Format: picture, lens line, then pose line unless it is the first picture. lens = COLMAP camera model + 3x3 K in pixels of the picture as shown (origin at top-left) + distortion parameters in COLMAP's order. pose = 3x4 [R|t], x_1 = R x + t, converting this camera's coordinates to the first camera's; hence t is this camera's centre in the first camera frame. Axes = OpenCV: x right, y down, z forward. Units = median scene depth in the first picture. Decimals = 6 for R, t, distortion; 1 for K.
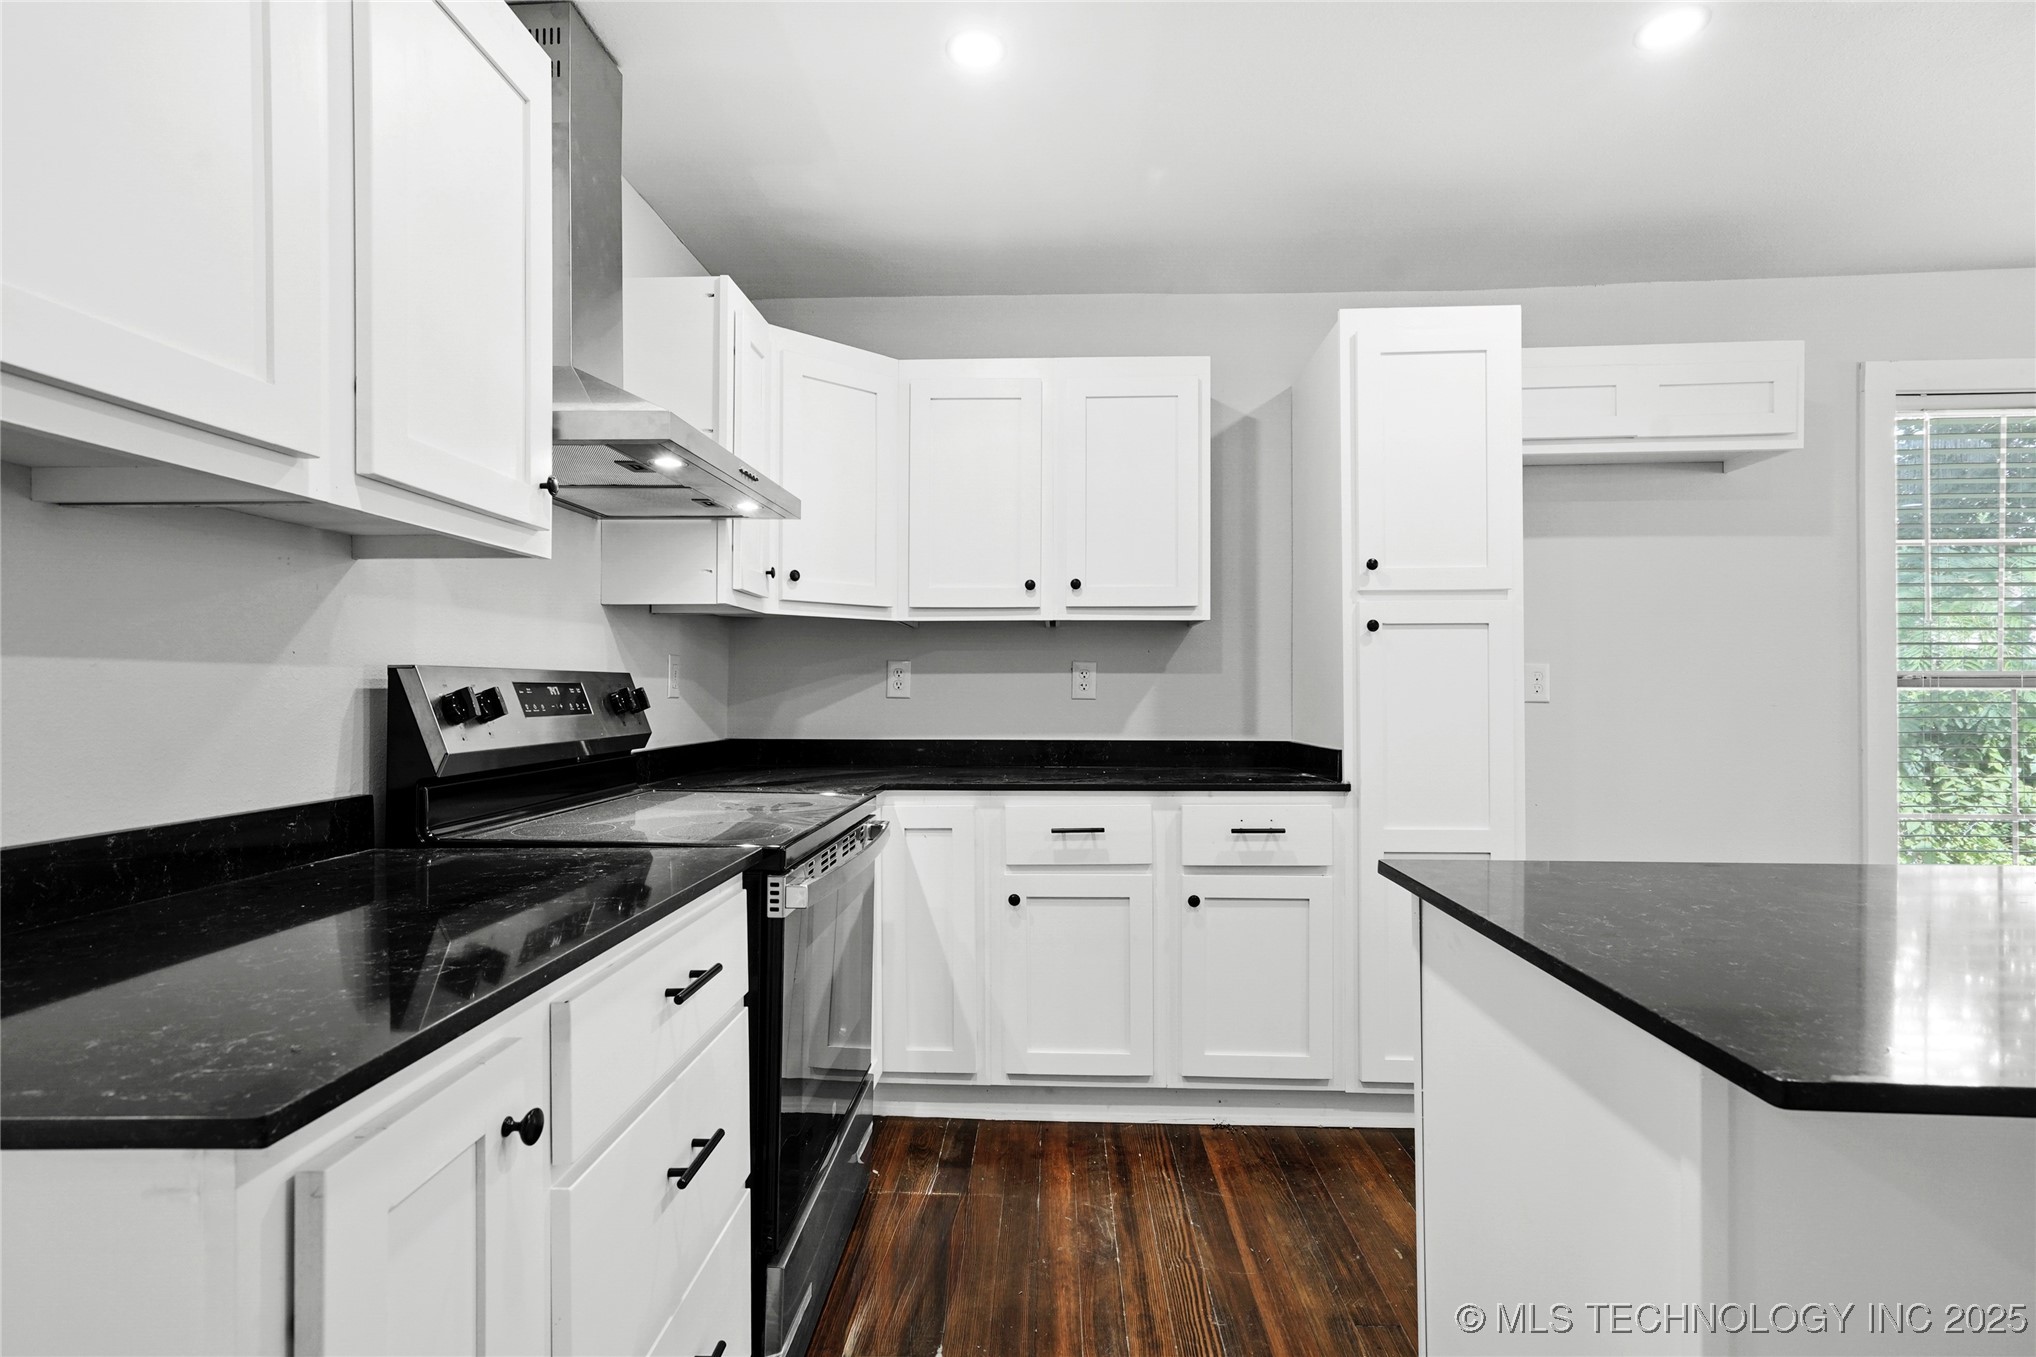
lens RADIAL K [[965.7, 0, 1006.8], [0, 965.7, 691.0], [0, 0, 1]] dist [0.000080, 0.000662]
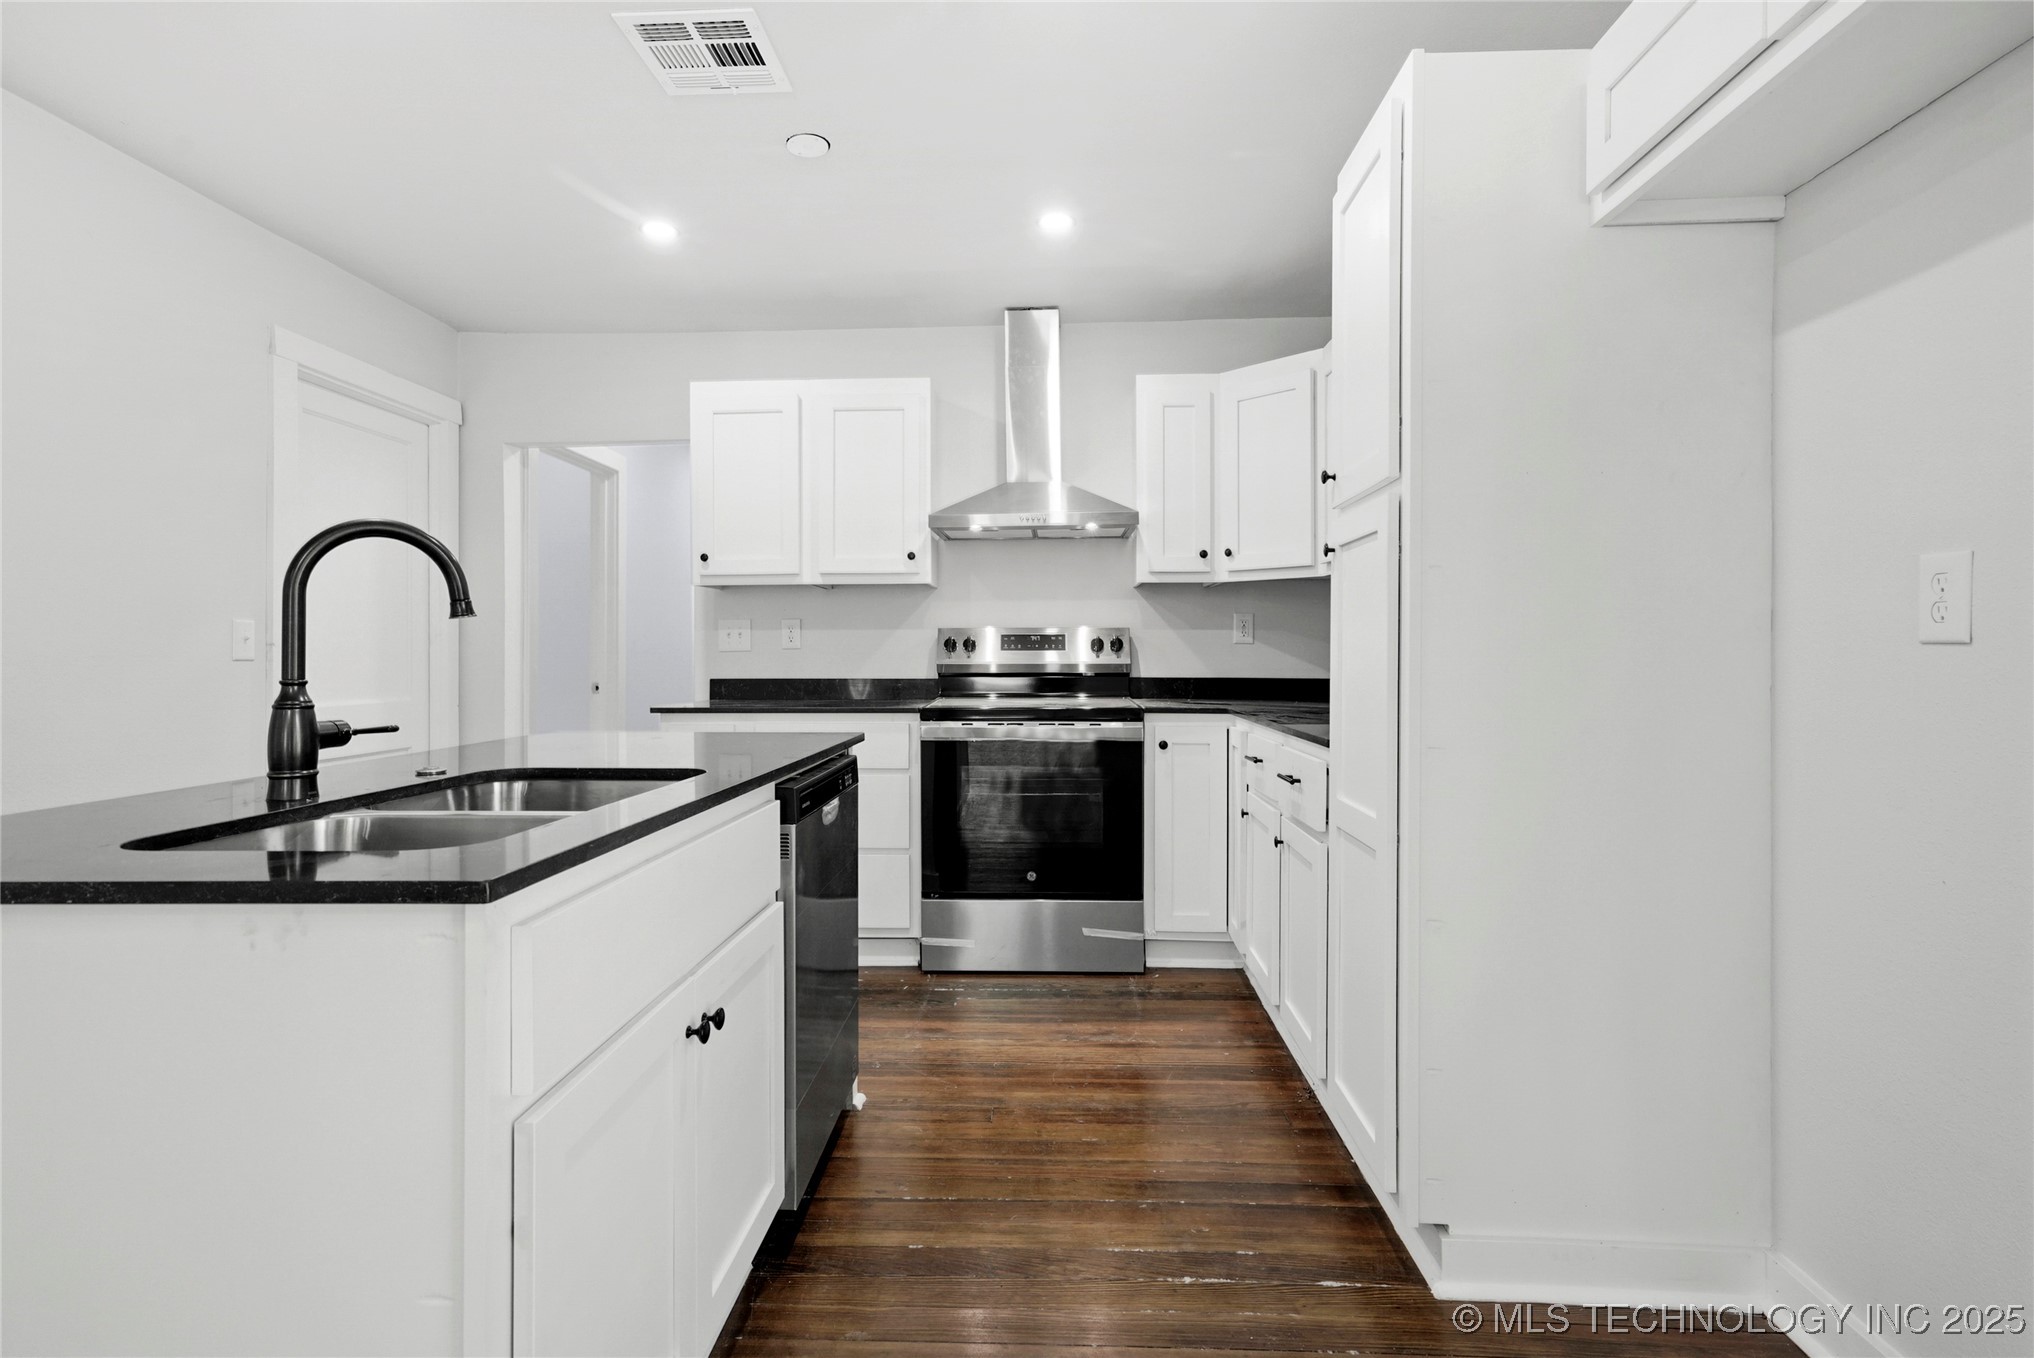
lens RADIAL K [[986.2, 0, 1034.5], [0, 986.2, 659.4], [0, 0, 1]] dist [0.001137, 0.001108]
pose [[0.027564, 0.007054, -0.999595, 1.214244], [-0.002244, 0.999973, 0.006995, 0.022089], [0.999618, 0.002050, 0.027579, 0.723343]]
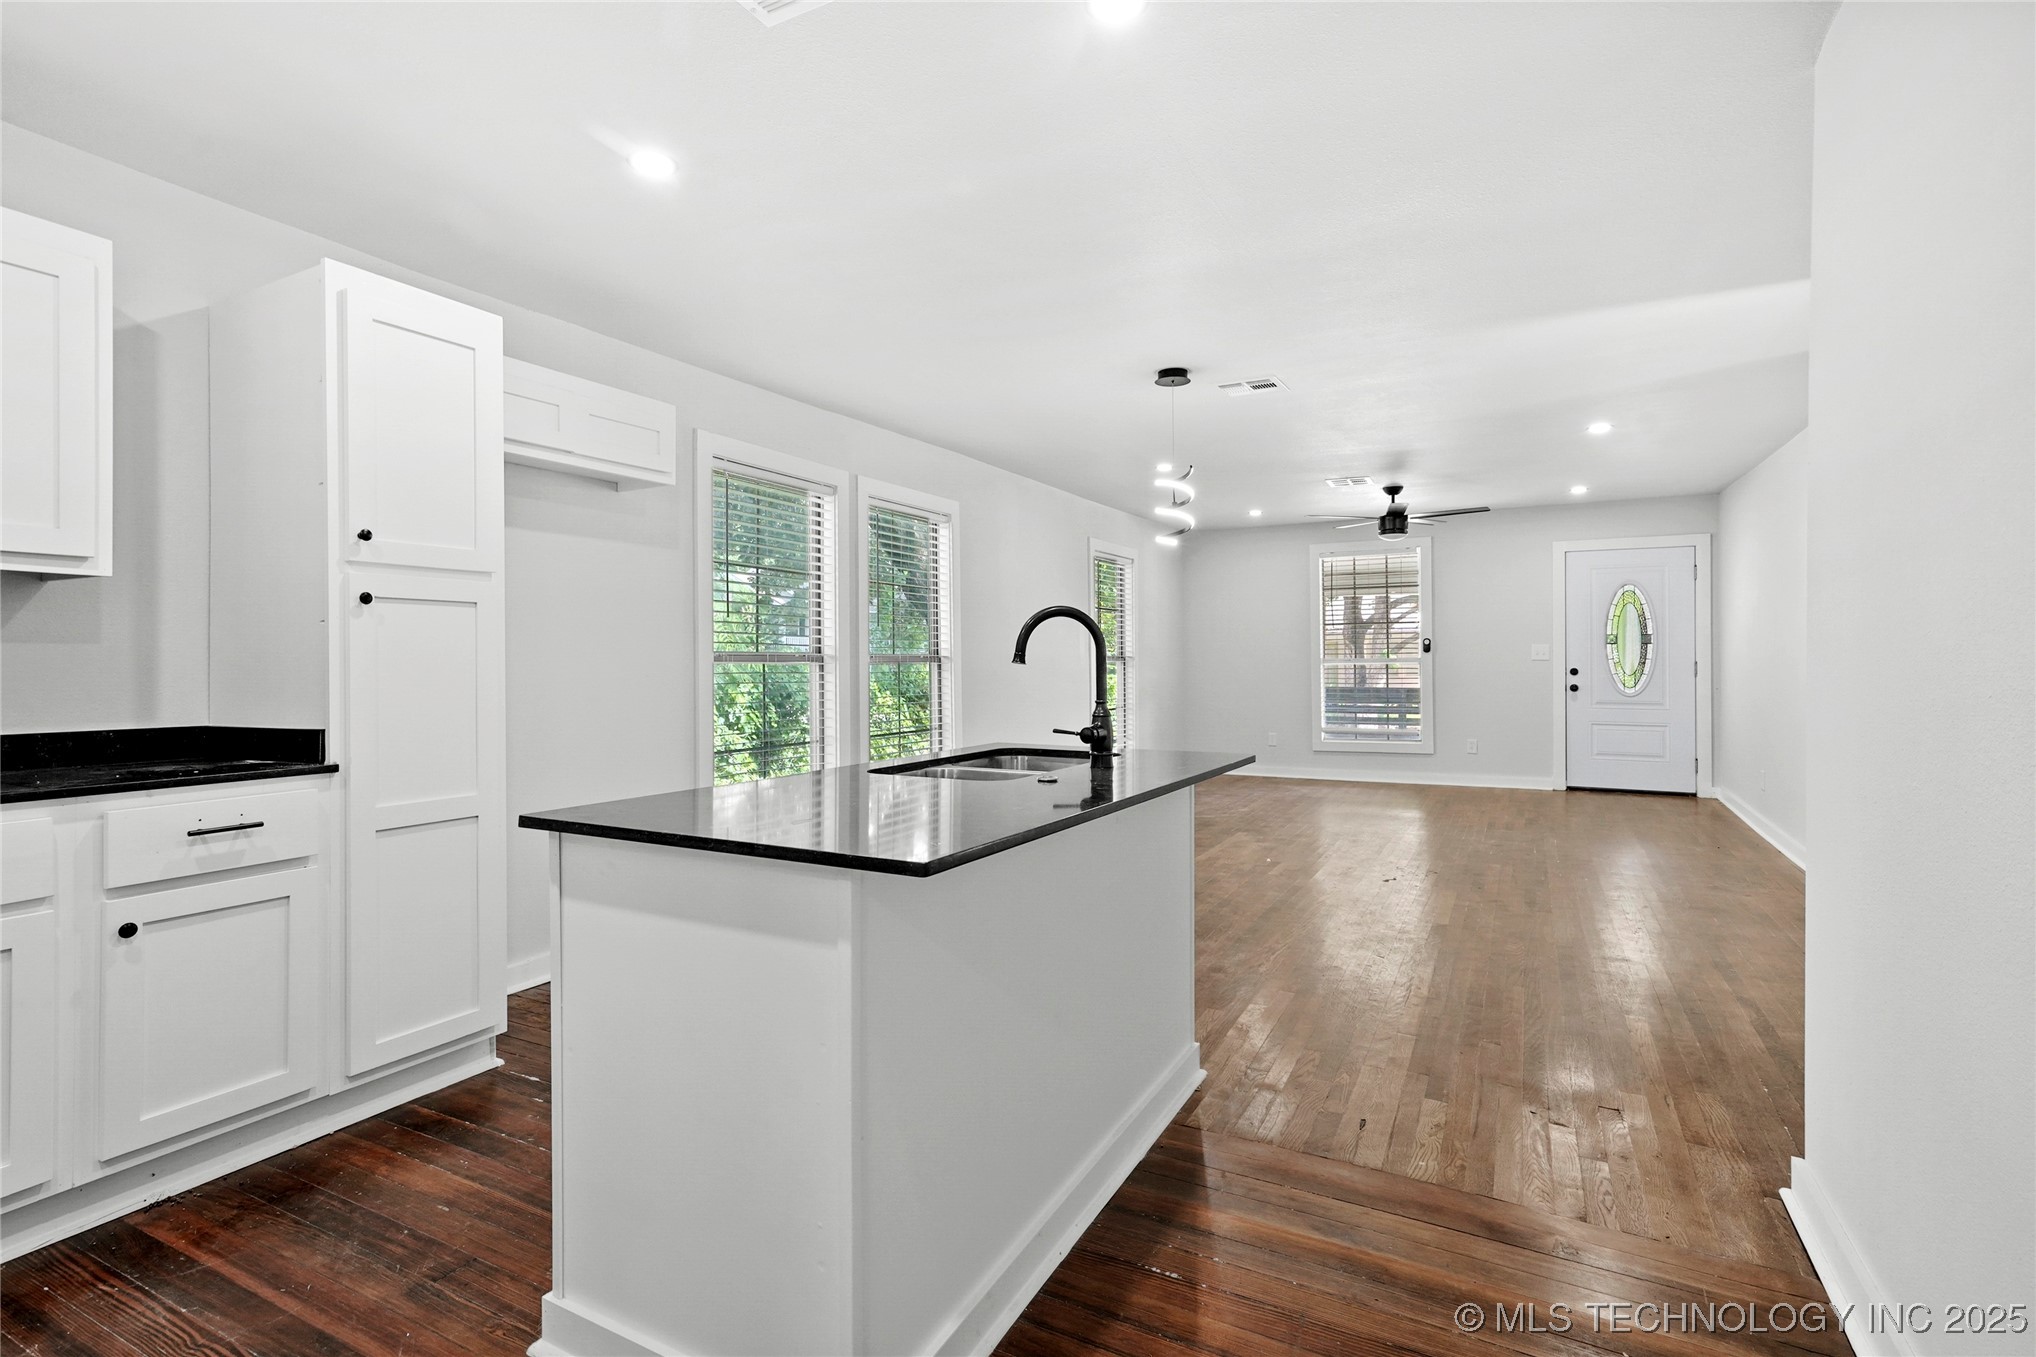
lens RADIAL K [[972.4, 0, 1012.2], [0, 972.4, 654.8], [0, 0, 1]] dist [-0.000189, 0.005875]
pose [[0.422771, 0.007480, 0.906206, -0.229767], [0.003493, 0.999945, -0.009883, 0.001115], [-0.906230, 0.007343, 0.422722, 0.000435]]
